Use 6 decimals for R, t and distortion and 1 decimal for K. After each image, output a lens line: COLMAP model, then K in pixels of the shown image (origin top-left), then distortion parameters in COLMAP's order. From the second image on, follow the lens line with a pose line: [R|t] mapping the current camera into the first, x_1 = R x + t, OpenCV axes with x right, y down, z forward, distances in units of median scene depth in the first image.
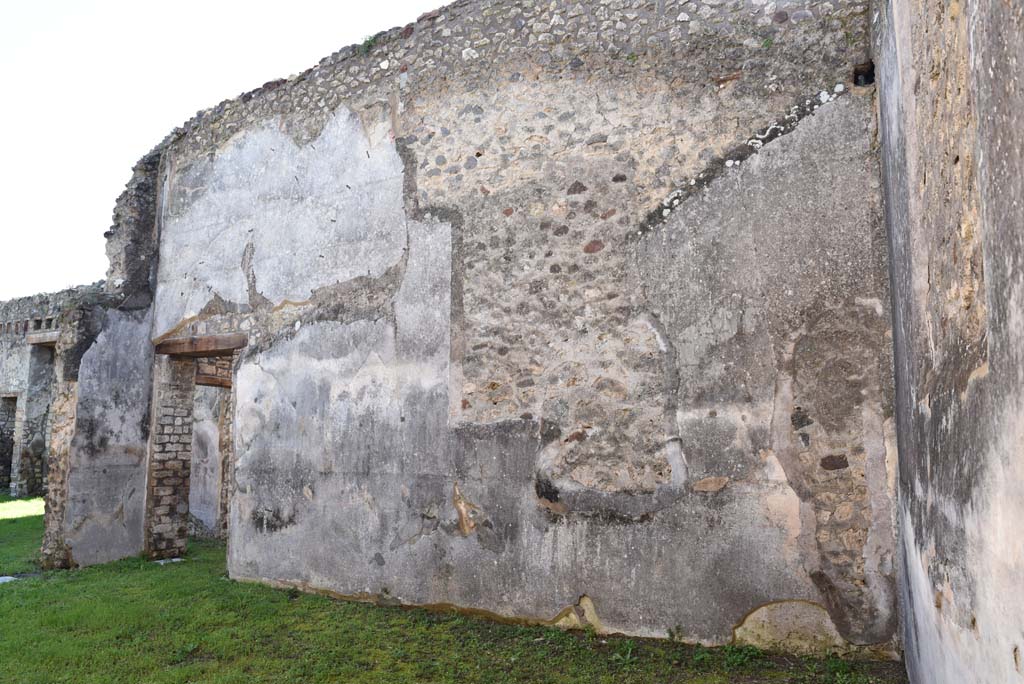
lens RADIAL K [[699.6, 0, 504.7], [0, 699.6, 350.1], [0, 0, 1]] dist [-0.136123, 0.099526]
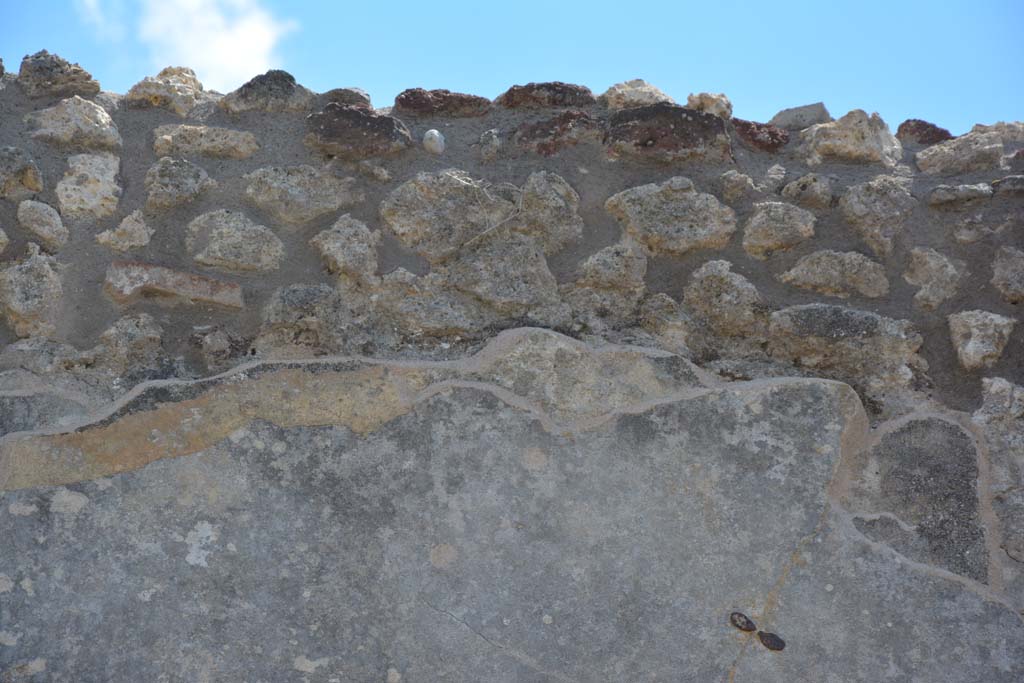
lens RADIAL K [[4368.5, 0, 512.0], [0, 4368.5, 341.5], [0, 0, 1]] dist [1.460818, 0.856943]
pose [[0.835552, 0.333584, 0.436548, -0.802699], [-0.099934, 0.873598, -0.476277, 0.022291], [-0.540246, 0.354329, 0.763273, 0.496466]]
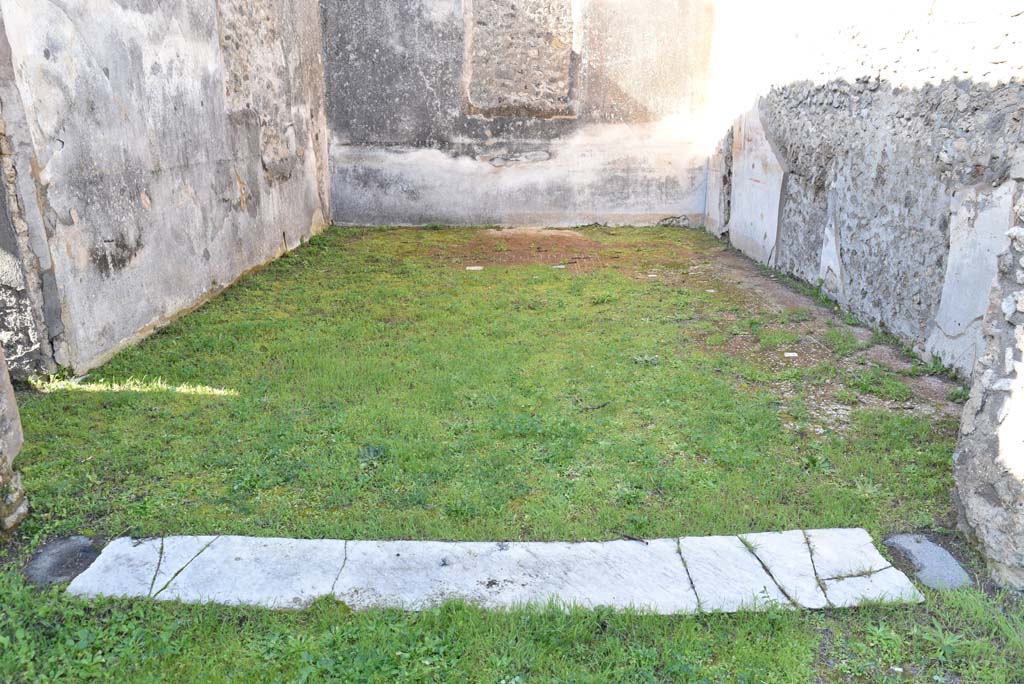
lens RADIAL K [[699.6, 0, 504.7], [0, 699.6, 350.1], [0, 0, 1]] dist [-0.136123, 0.099526]
pose [[-0.460774, -0.283104, 0.841154, -1.112409], [-0.129897, 0.959066, 0.251633, 0.125702], [-0.877960, 0.006683, -0.478687, 0.998512]]
